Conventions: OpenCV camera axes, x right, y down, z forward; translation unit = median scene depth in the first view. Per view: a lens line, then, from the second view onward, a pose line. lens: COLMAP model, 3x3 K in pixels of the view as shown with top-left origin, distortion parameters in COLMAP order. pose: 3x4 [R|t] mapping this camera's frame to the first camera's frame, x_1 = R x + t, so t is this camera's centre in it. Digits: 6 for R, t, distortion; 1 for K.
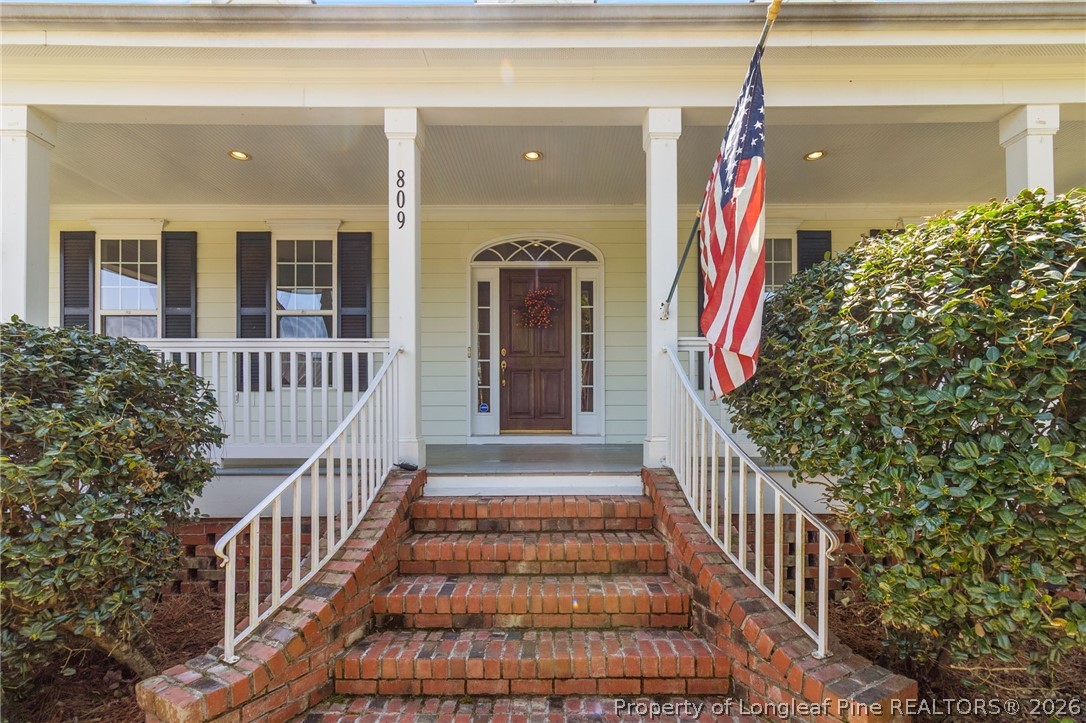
lens RADIAL K [[507.7, 0, 542.4], [0, 507.7, 364.6], [0, 0, 1]] dist [-0.001517, -0.000272]
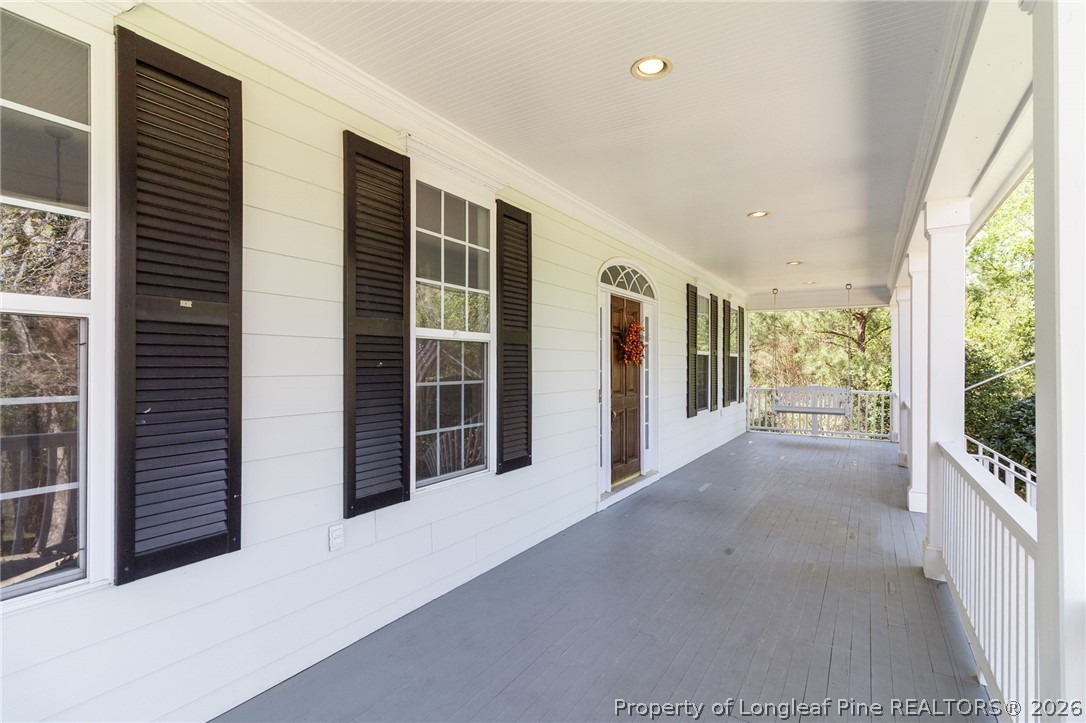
lens RADIAL K [[507.7, 0, 540.0], [0, 507.7, 360.6], [0, 0, 1]] dist [-0.001517, -0.000272]
pose [[0.549403, 0.009924, 0.835499, -0.852105], [-0.018227, 0.999834, 0.000110, -0.078371], [-0.835359, -0.015289, 0.549492, 0.639862]]
